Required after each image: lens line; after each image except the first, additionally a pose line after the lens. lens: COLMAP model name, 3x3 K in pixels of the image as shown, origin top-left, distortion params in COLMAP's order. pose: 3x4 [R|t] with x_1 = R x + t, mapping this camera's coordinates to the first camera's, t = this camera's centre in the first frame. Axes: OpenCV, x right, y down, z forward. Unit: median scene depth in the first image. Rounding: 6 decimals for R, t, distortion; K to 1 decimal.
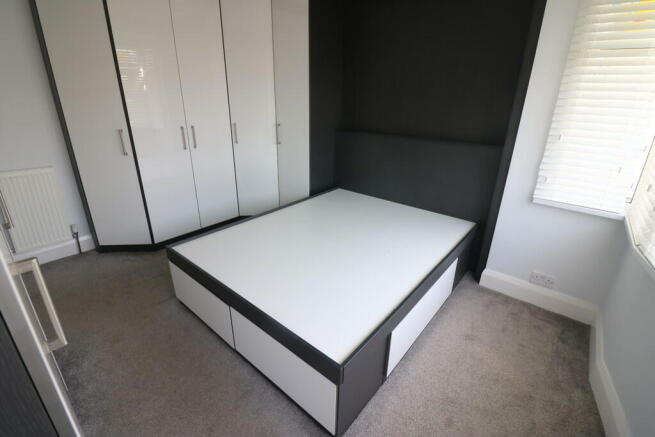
lens RADIAL K [[303.4, 0, 330.9], [0, 303.4, 211.6], [0, 0, 1]] dist [-0.004969, -0.001106]
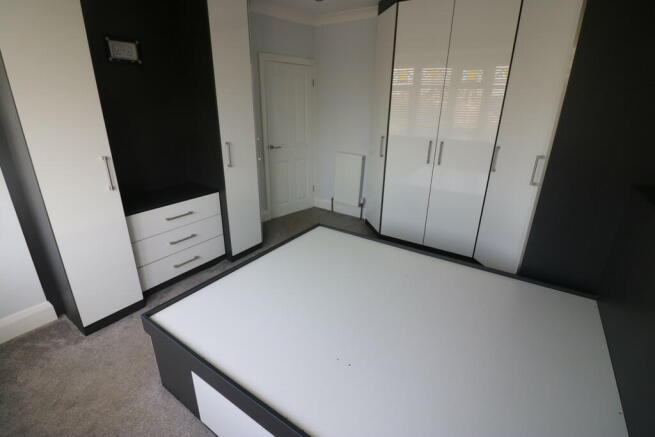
lens RADIAL K [[303.4, 0, 330.9], [0, 303.4, 217.3], [0, 0, 1]] dist [-0.004969, -0.001106]
pose [[0.101167, 0.335965, -0.936425, 0.432874], [-0.372997, 0.885405, 0.277364, -0.186107], [0.922301, 0.321224, 0.214888, 0.496872]]
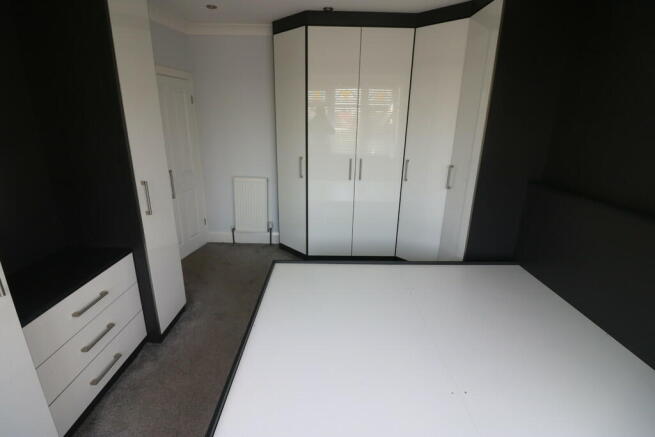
lens RADIAL K [[303.4, 0, 332.1], [0, 303.4, 215.1], [0, 0, 1]] dist [-0.004969, -0.001106]
pose [[0.647386, 0.223013, -0.728805, 0.253326], [-0.283060, 0.958192, 0.041766, -0.102158], [0.707650, 0.179257, 0.683446, 0.228949]]
